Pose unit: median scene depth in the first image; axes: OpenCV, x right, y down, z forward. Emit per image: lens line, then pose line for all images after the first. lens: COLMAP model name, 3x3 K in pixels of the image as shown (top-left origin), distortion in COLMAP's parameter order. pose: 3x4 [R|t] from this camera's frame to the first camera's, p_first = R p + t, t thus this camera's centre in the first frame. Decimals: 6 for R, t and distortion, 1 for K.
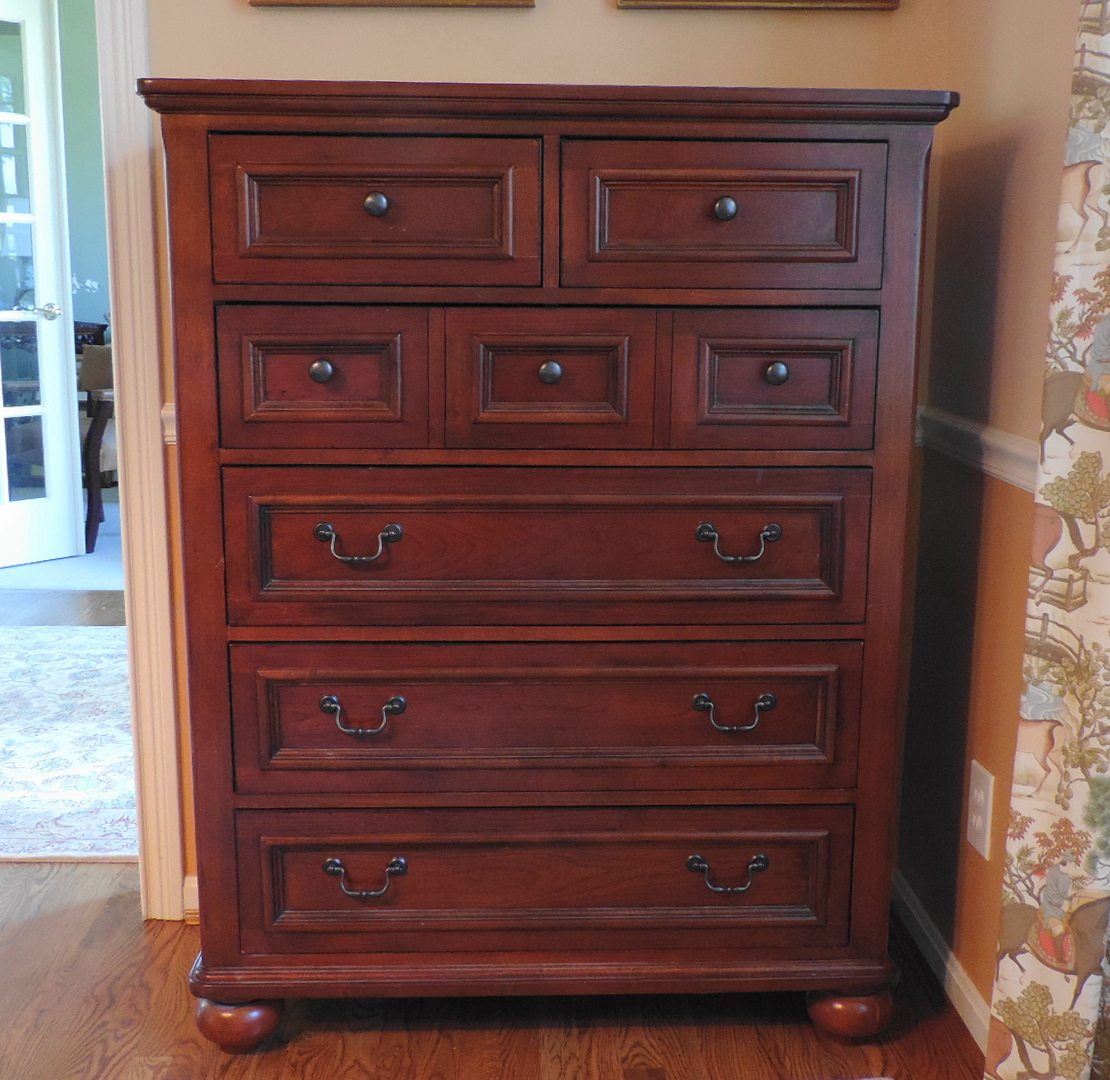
lens RADIAL K [[1438.2, 0, 555.0], [0, 1438.2, 540.0], [0, 0, 1]] dist [-0.017520, 0.023907]
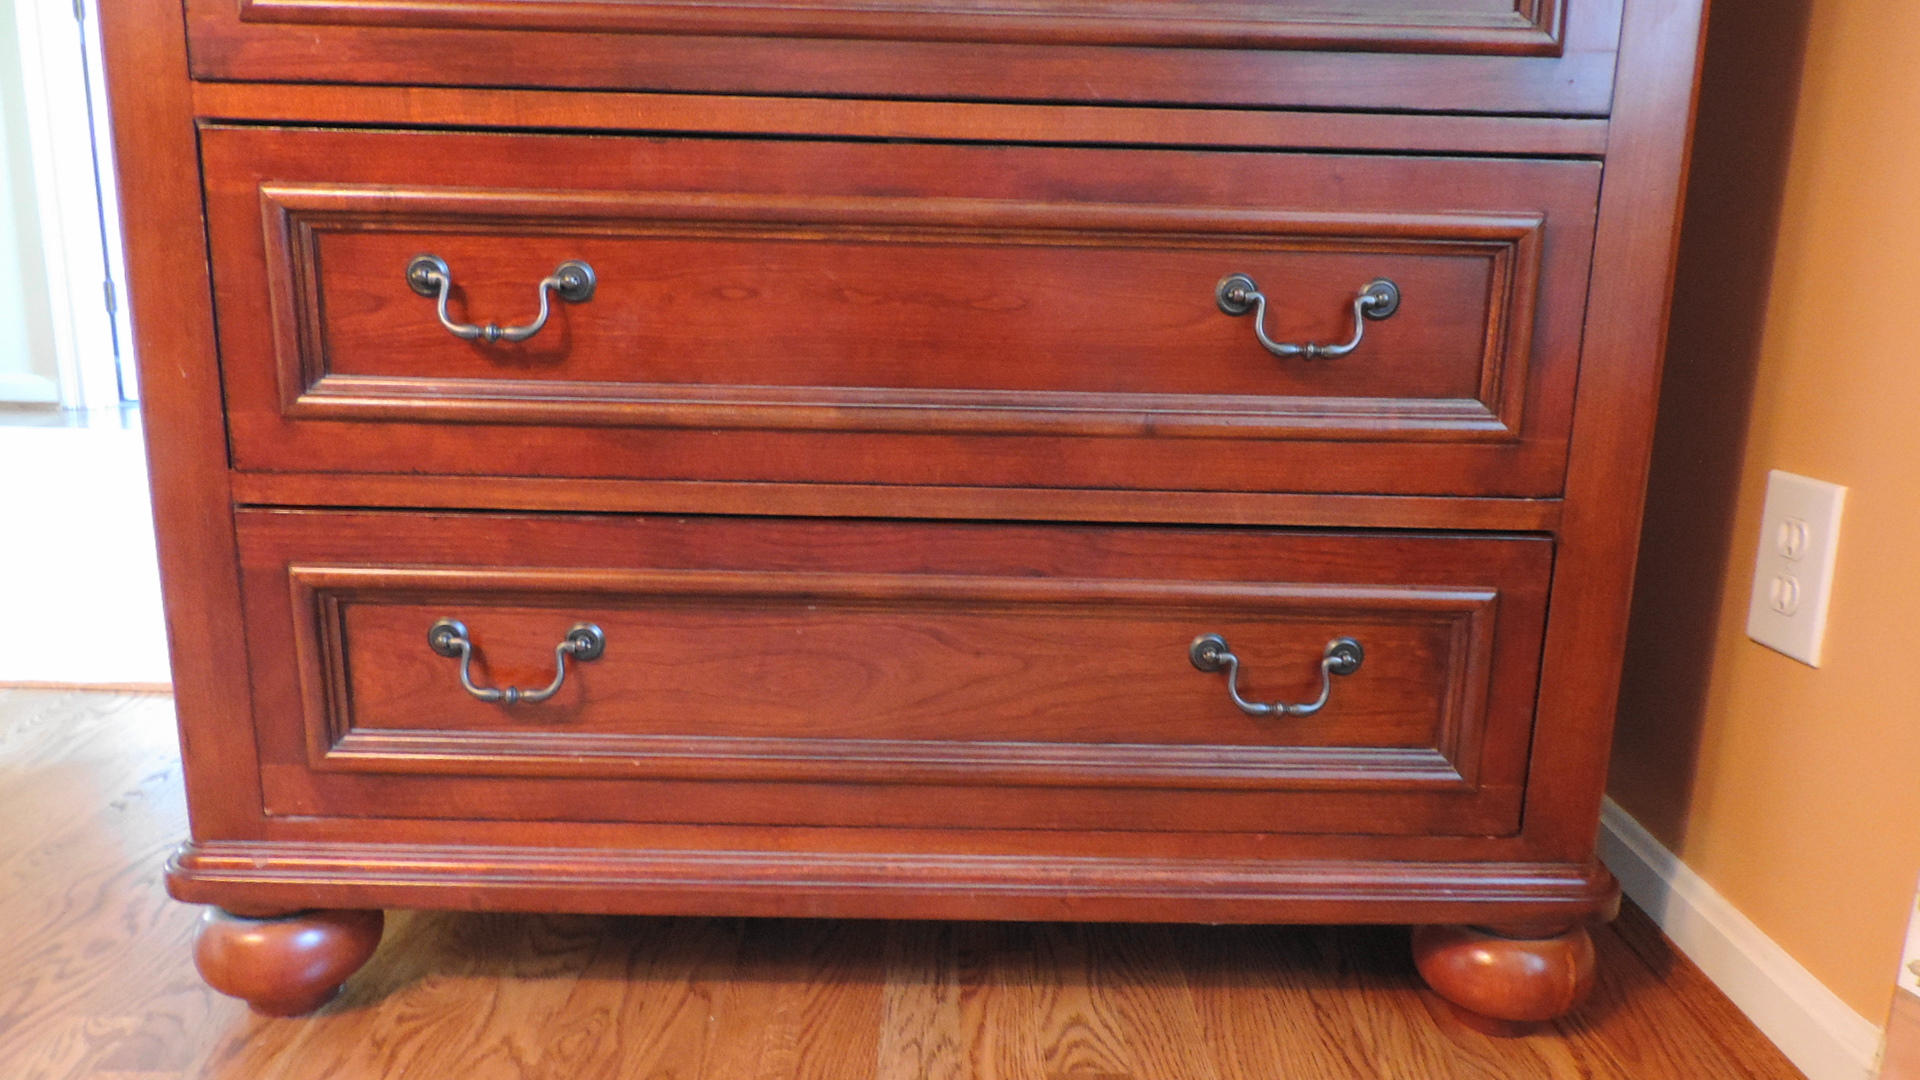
lens RADIAL K [[1377.1, 0, 960.0], [0, 1377.1, 540.0], [0, 0, 1]] dist [-0.017354, 0.005225]
pose [[0.999532, 0.023172, -0.019960, 0.023002], [-0.022519, 0.999224, 0.032328, 0.173487], [0.020693, -0.031864, 0.999278, 0.539705]]
